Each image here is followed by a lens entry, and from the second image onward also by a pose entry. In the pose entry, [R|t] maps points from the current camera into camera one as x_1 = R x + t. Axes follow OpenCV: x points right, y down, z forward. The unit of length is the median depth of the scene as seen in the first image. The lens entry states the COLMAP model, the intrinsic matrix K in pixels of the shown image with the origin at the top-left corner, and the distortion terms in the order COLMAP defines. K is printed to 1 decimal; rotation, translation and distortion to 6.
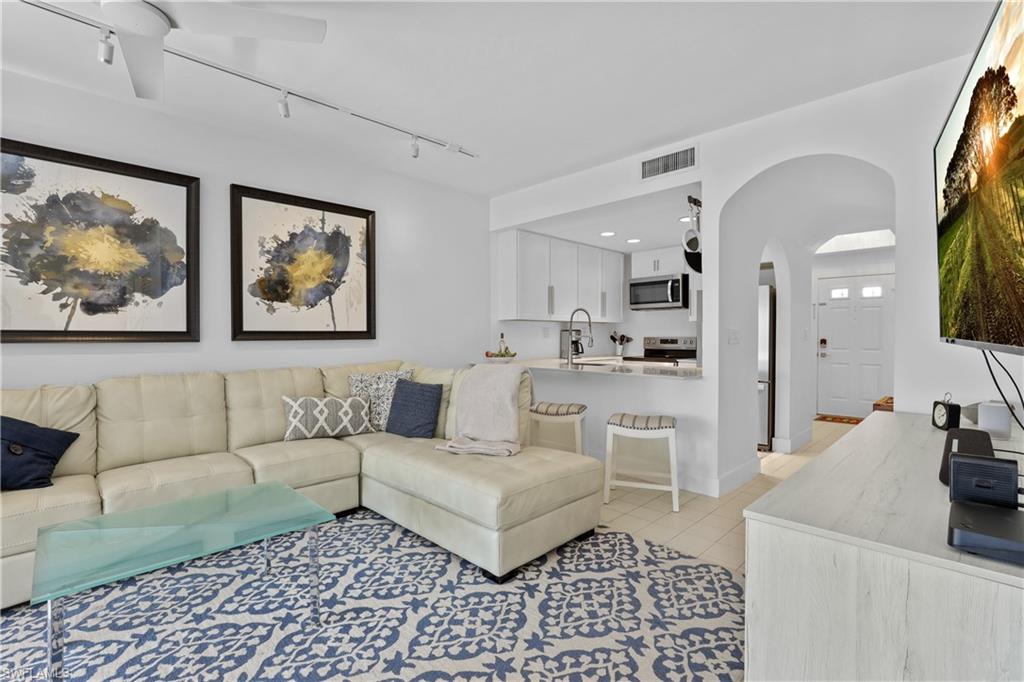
lens RADIAL K [[470.8, 0, 512.0], [0, 470.8, 341.0], [0, 0, 1]] dist [-0.002880, -0.000210]
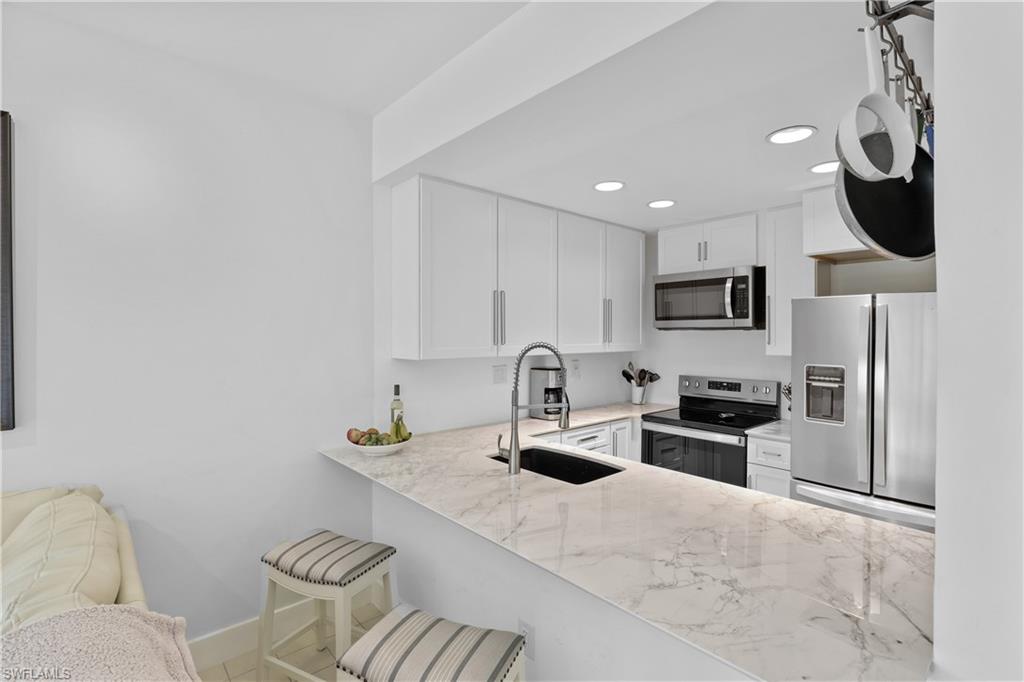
lens RADIAL K [[485.3, 0, 512.0], [0, 485.3, 341.0], [0, 0, 1]] dist [0.001298, 0.000266]
pose [[0.998934, 0.001888, -0.046126, 0.189885], [-0.001797, 0.999996, 0.002003, -0.097799], [0.046130, -0.001918, 0.998934, 0.733408]]
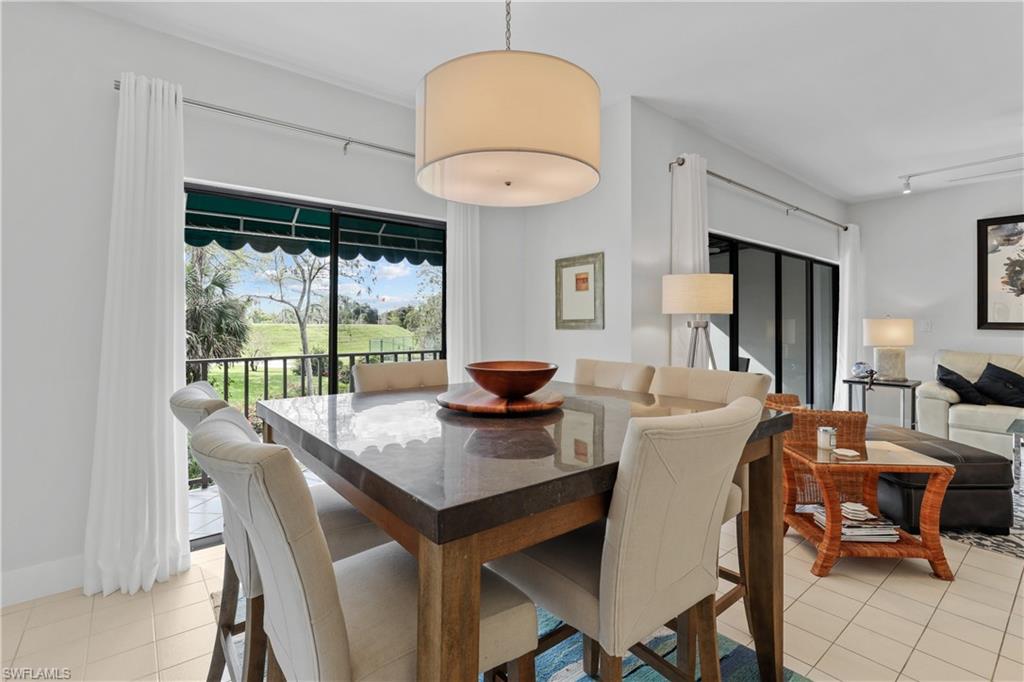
lens RADIAL K [[484.9, 0, 513.1], [0, 484.9, 321.4], [0, 0, 1]] dist [0.001078, 0.000267]
pose [[-0.094430, -0.002209, -0.995529, 0.715708], [-0.014694, 0.999892, -0.000825, 0.001536], [0.995423, 0.014550, -0.094453, -0.531058]]
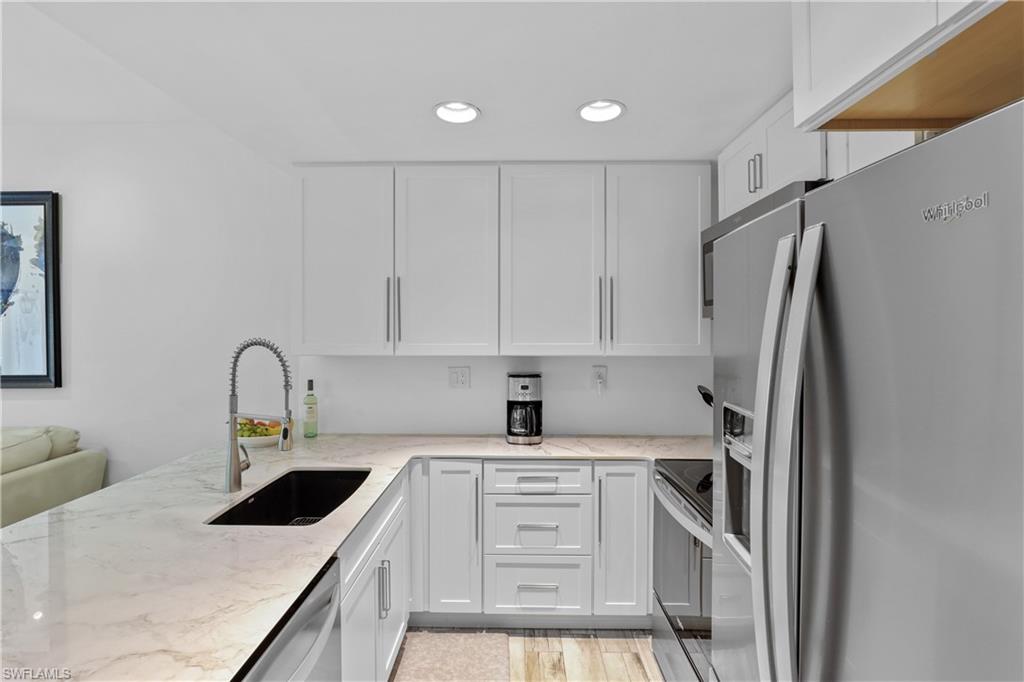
lens RADIAL K [[469.9, 0, 502.7], [0, 469.9, 335.6], [0, 0, 1]] dist [-0.000766, 0.000037]
pose [[0.690438, 0.006312, -0.723364, 0.730432], [-0.011071, 0.999937, -0.001841, -0.098696], [0.723307, 0.009280, 0.690465, 1.207250]]
